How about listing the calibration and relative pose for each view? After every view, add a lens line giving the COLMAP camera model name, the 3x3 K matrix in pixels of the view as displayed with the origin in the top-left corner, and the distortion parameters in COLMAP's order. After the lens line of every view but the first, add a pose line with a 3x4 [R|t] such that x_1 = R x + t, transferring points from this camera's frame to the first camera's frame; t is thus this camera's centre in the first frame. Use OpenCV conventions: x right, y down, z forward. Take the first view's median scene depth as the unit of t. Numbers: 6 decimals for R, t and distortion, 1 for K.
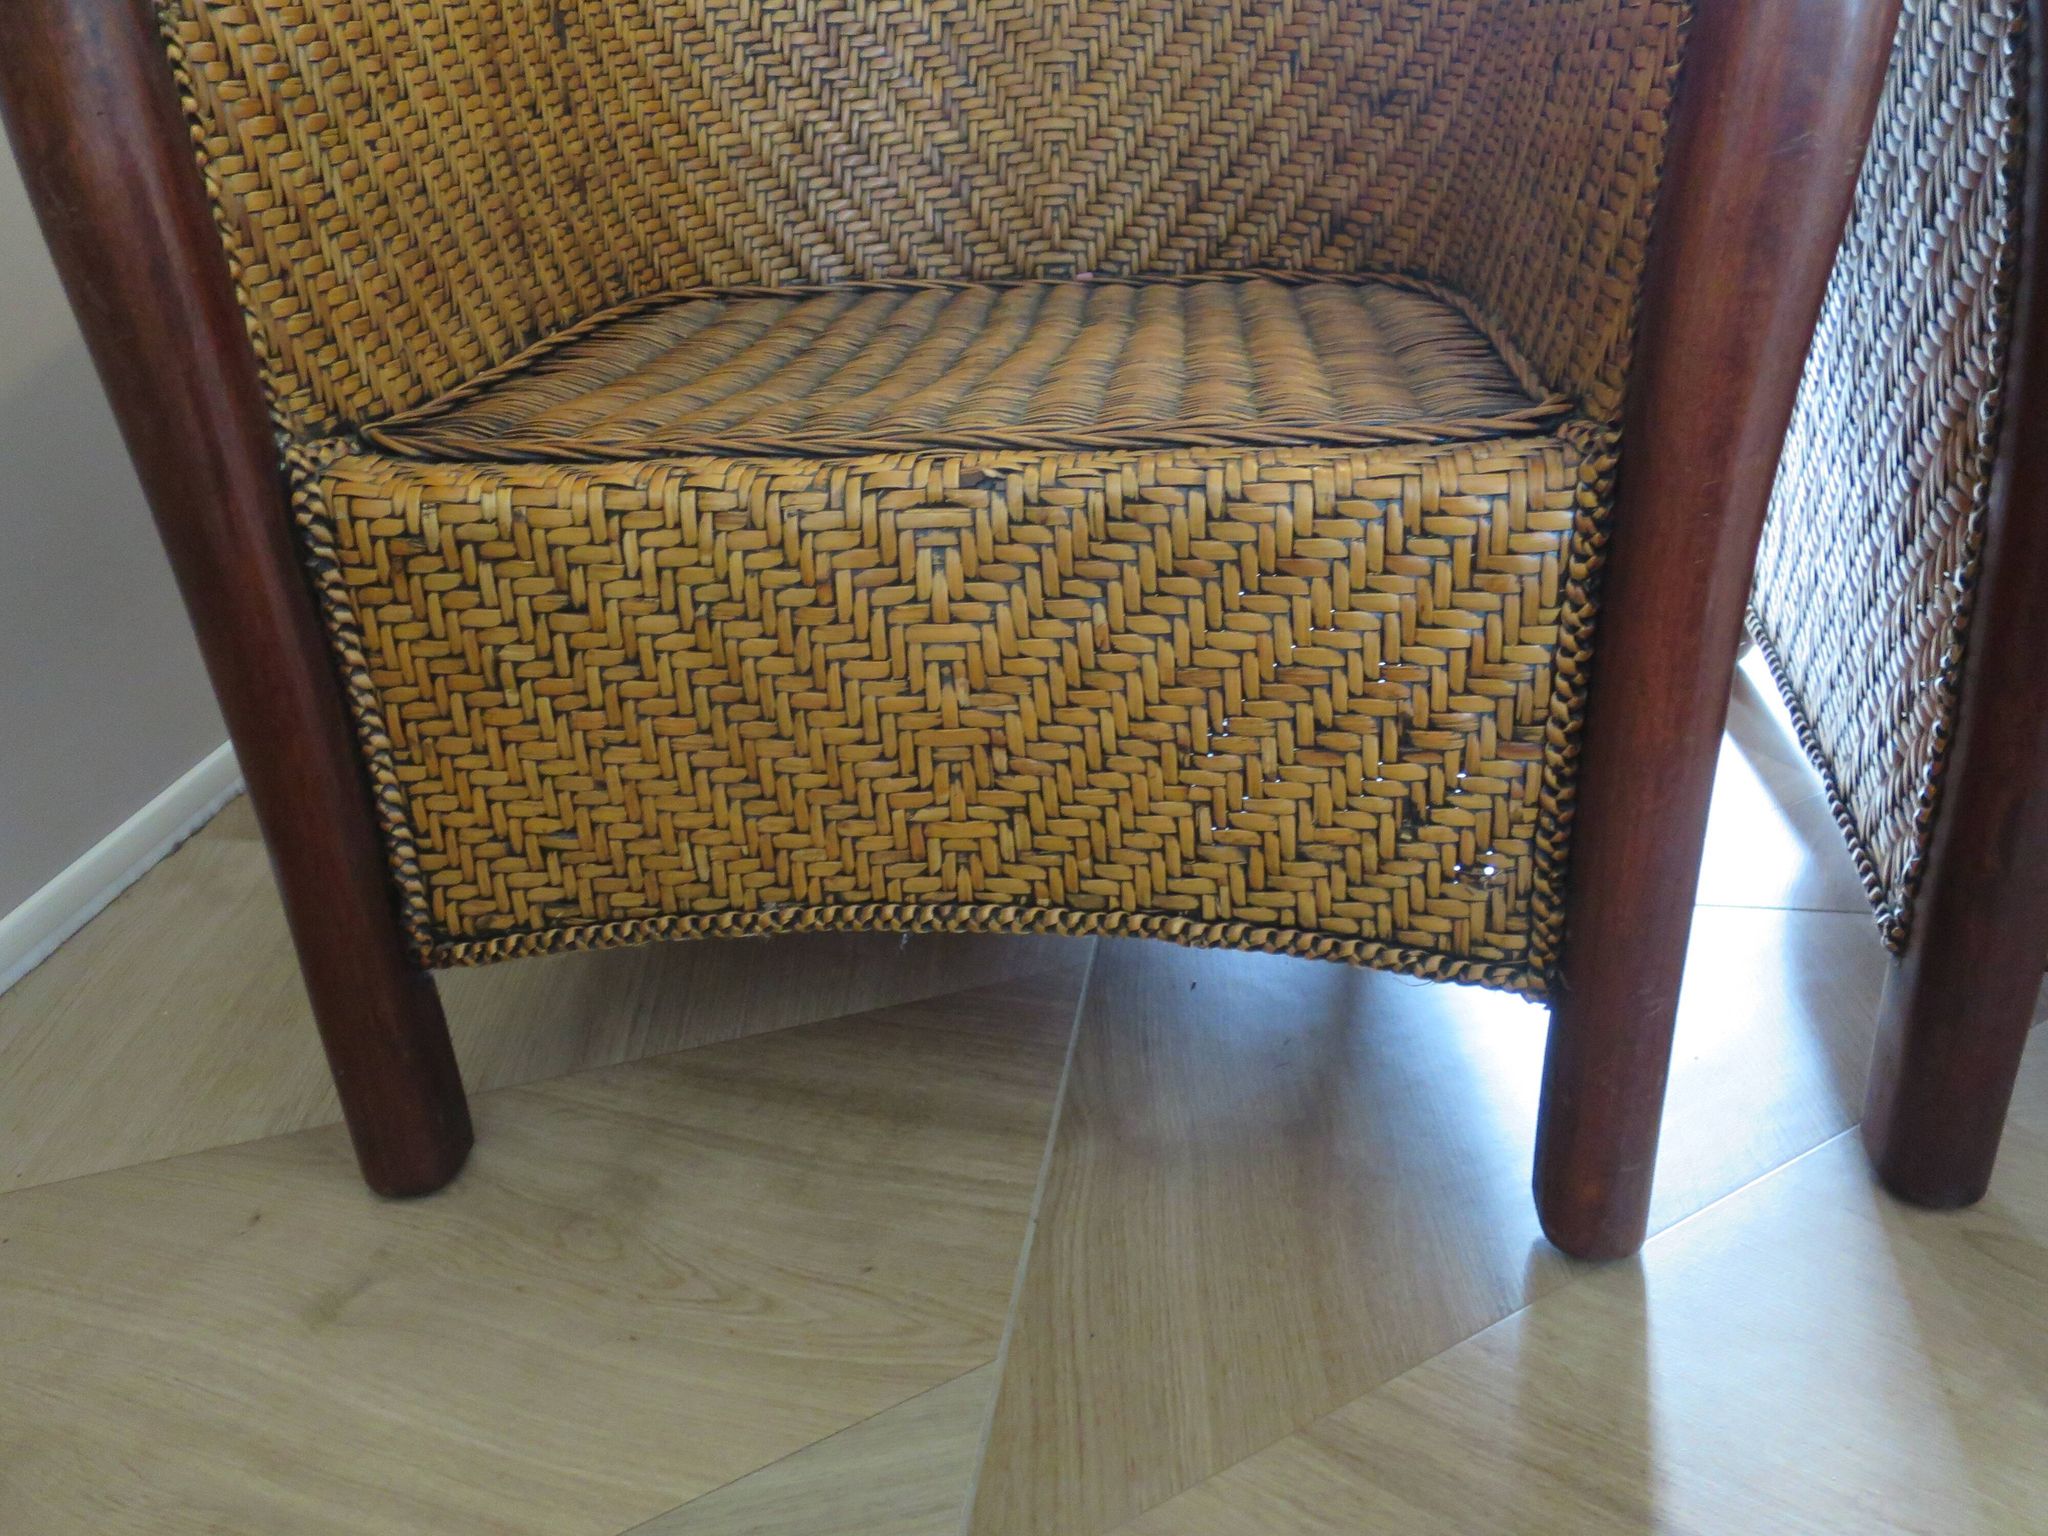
lens RADIAL K [[1701.1, 0, 1025.4], [0, 1701.1, 771.3], [0, 0, 1]] dist [-0.061877, 0.038373]
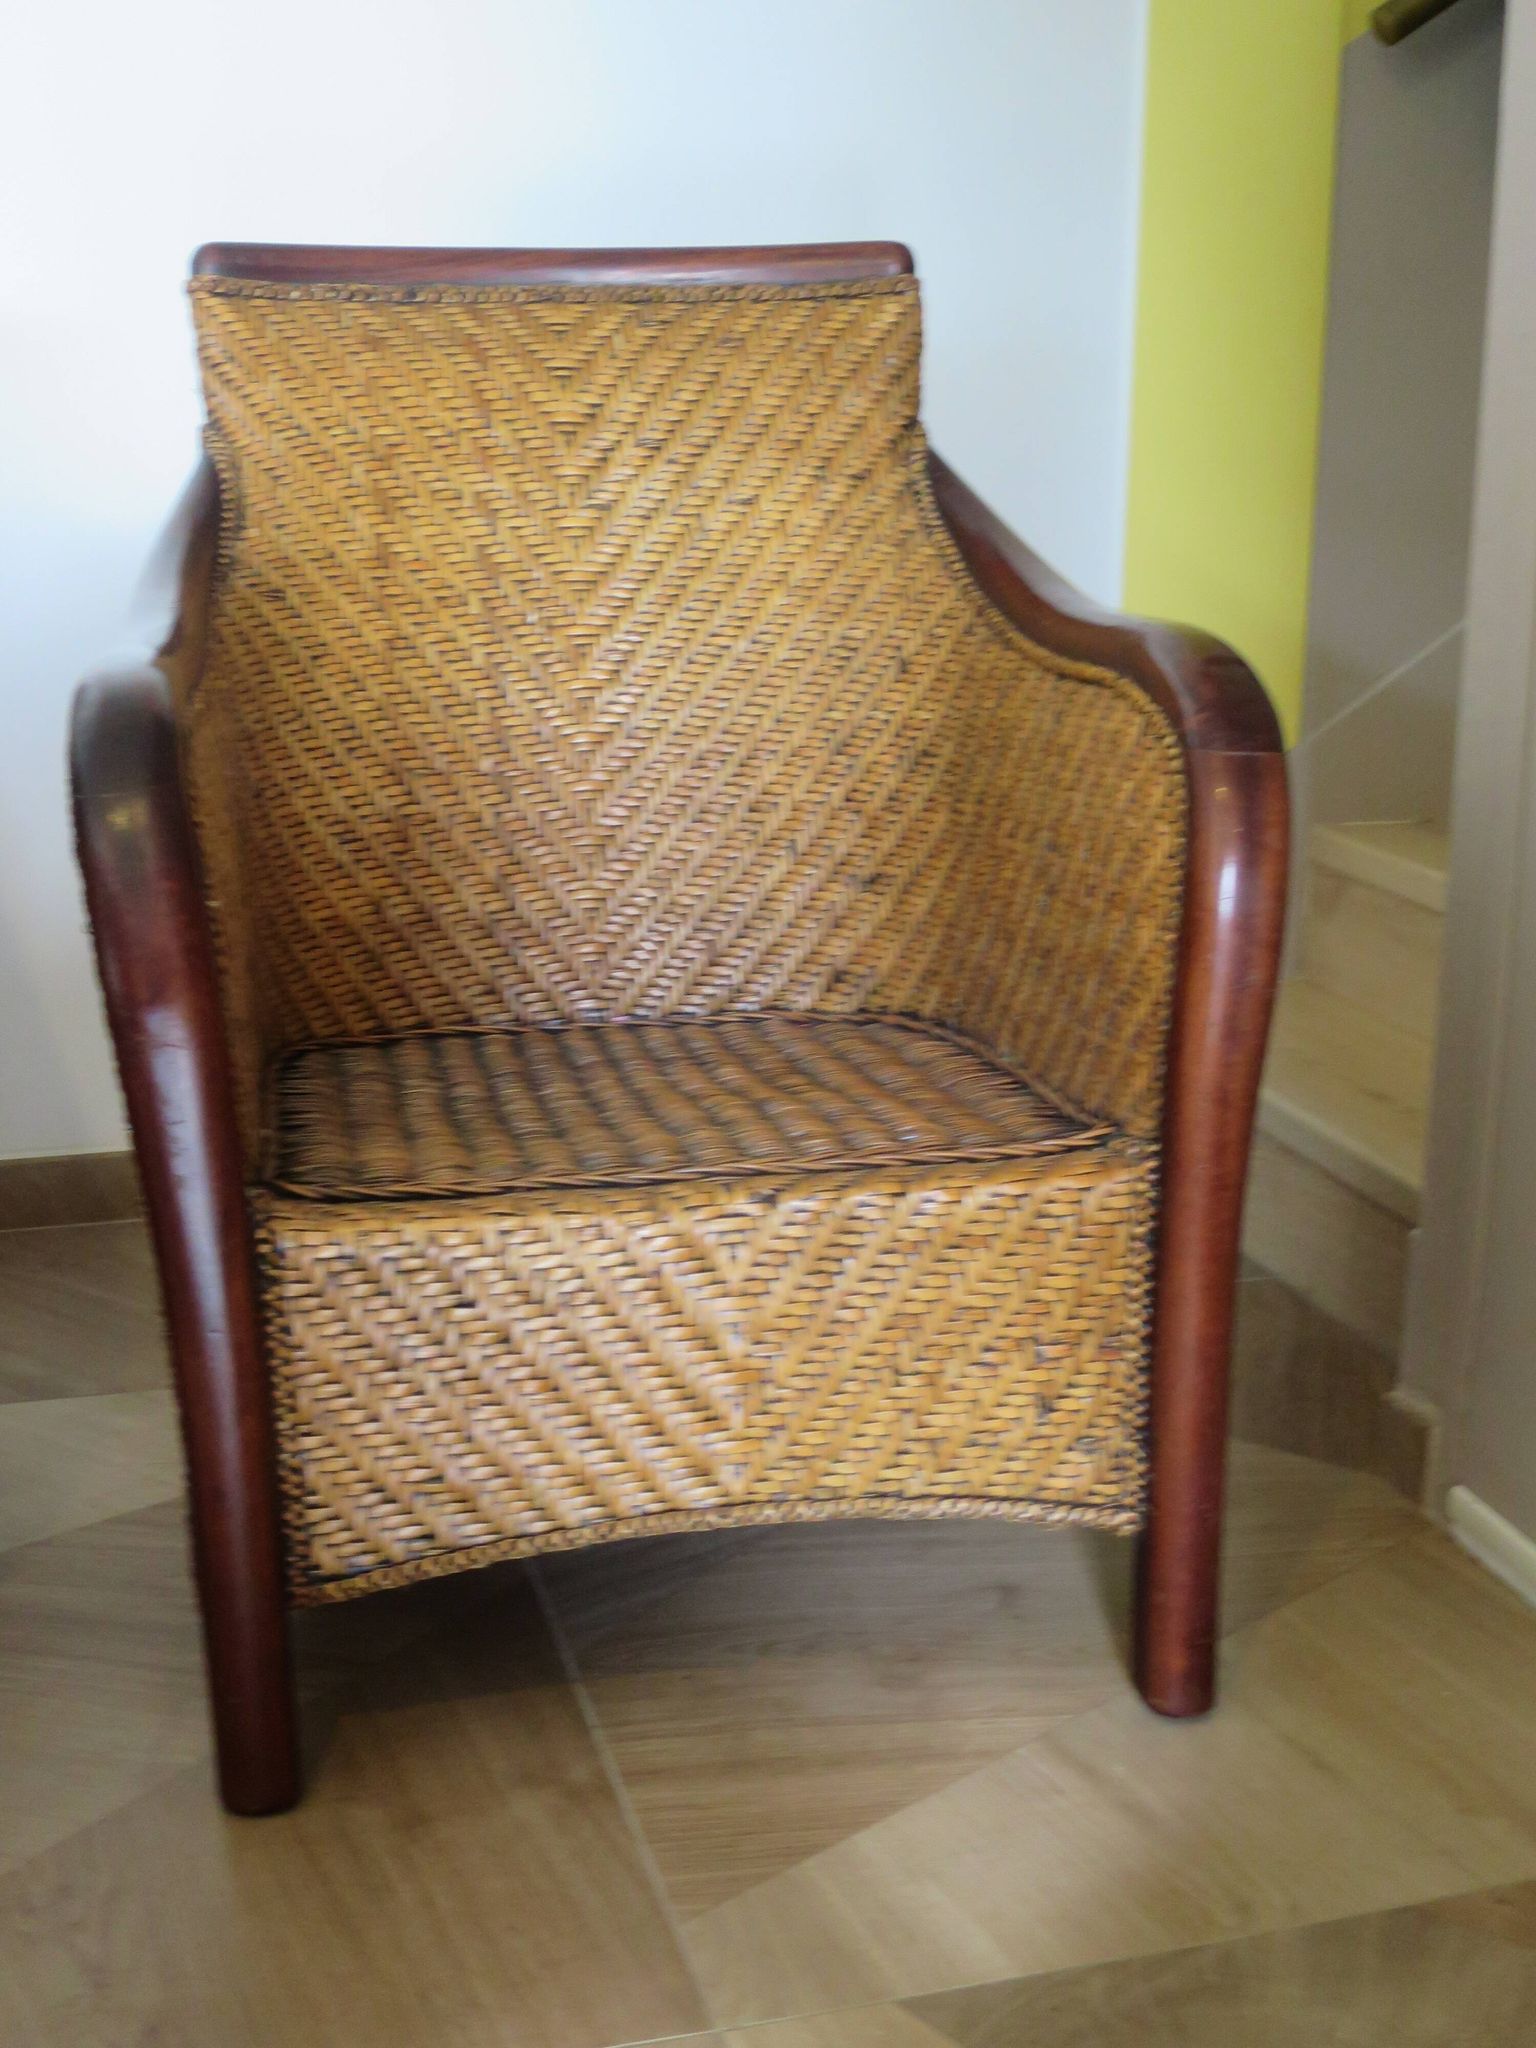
lens RADIAL K [[2463.0, 0, 798.4], [0, 2463.0, 1009.7], [0, 0, 1]] dist [-0.101015, 0.000000]
pose [[0.943877, -0.028320, 0.329082, -0.643965], [0.104728, 0.970569, -0.216859, 0.128227], [-0.313256, 0.239152, 0.919063, -0.943825]]
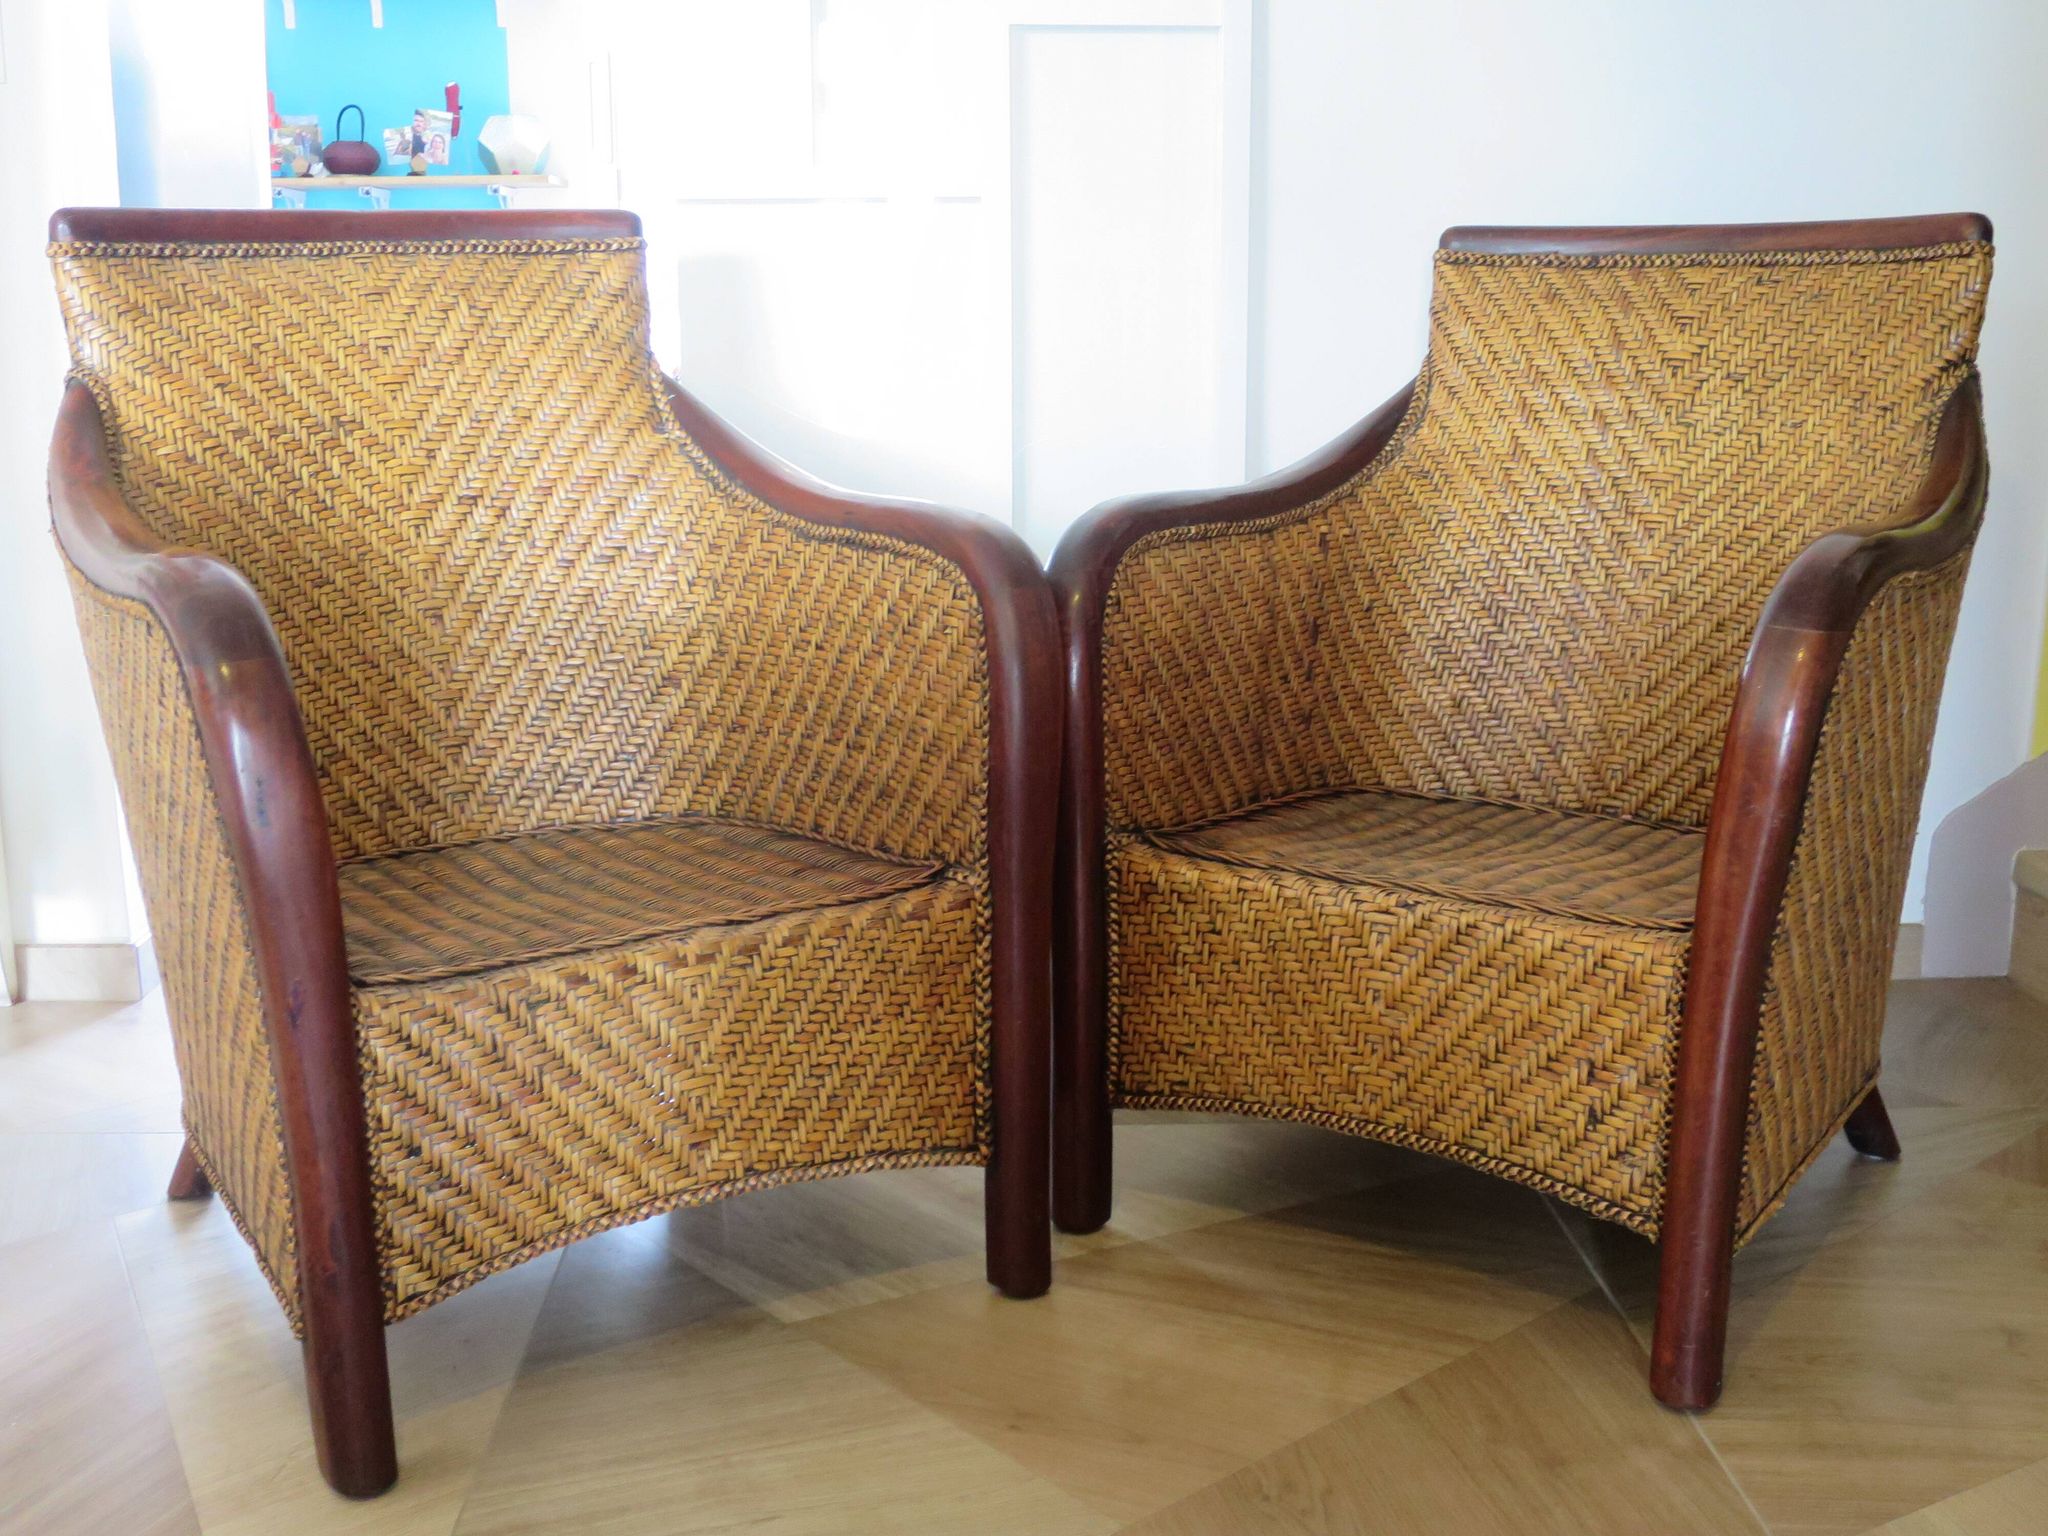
lens RADIAL K [[2147.3, 0, 1017.2], [0, 2147.3, 767.3], [0, 0, 1]] dist [-0.059053, 0.000000]
pose [[0.874338, 0.146919, -0.462545, 0.689531], [-0.261301, 0.945651, -0.193562, 0.278303], [0.408968, 0.290102, 0.865209, -1.394929]]
